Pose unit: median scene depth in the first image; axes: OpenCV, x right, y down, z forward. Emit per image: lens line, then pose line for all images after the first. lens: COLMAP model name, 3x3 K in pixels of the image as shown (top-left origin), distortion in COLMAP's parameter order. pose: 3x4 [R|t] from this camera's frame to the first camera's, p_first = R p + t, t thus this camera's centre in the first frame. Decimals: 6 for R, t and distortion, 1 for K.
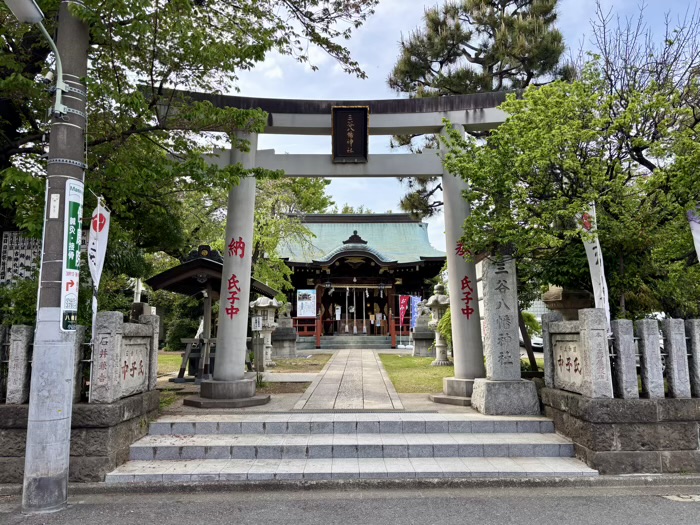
lens RADIAL K [[531.0, 0, 352.1], [0, 531.0, 260.4], [0, 0, 1]] dist [0.043434, -0.010383]
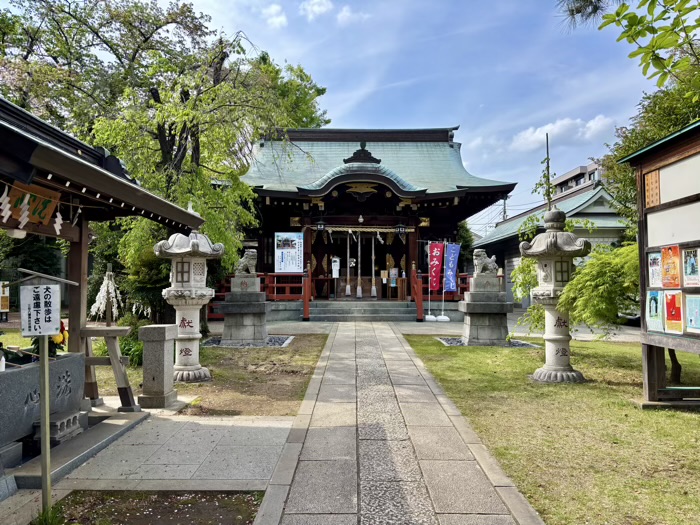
lens RADIAL K [[531.0, 0, 350.1], [0, 531.0, 263.5], [0, 0, 1]] dist [0.043434, -0.010383]
pose [[0.999953, 0.007106, 0.006570, -0.012869], [-0.007679, 0.995756, 0.091714, 0.031813], [-0.005890, -0.091760, 0.995764, 0.328899]]
